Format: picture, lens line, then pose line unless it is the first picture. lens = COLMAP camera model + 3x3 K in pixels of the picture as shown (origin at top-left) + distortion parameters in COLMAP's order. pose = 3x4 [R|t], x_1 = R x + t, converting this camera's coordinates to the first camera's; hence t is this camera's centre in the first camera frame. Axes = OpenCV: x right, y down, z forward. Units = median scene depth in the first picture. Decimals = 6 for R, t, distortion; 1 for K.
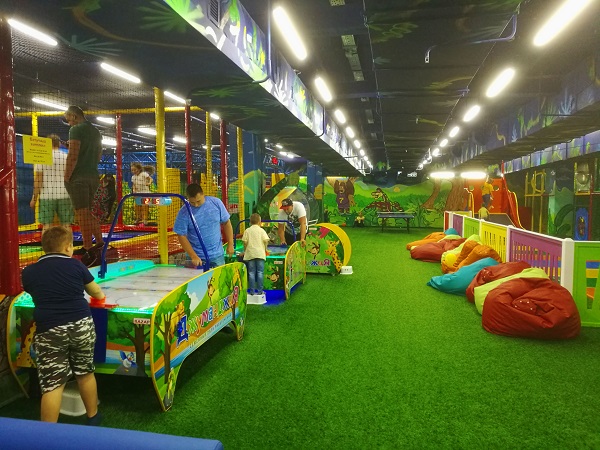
lens RADIAL K [[465.8, 0, 300.9], [0, 465.8, 223.6], [0, 0, 1]] dist [0.009062, 0.012169]
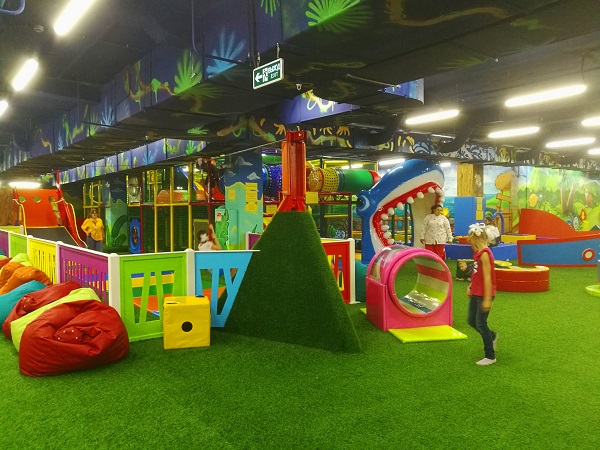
lens RADIAL K [[465.8, 0, 300.9], [0, 465.8, 223.6], [0, 0, 1]] dist [0.009062, 0.012169]
pose [[0.642719, -0.036500, 0.765232, 0.054425], [0.054273, 0.998524, 0.002044, -0.006577], [-0.764177, 0.040217, 0.643751, 0.054986]]
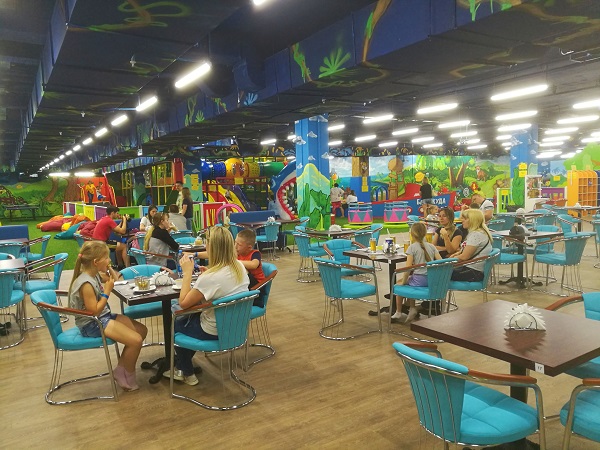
lens RADIAL K [[465.8, 0, 300.9], [0, 465.8, 223.6], [0, 0, 1]] dist [0.009062, 0.012169]
pose [[0.723184, -0.085614, 0.685329, -0.290583], [0.073443, 0.996194, 0.046950, 0.051017], [-0.686740, 0.016379, 0.726719, -1.037918]]
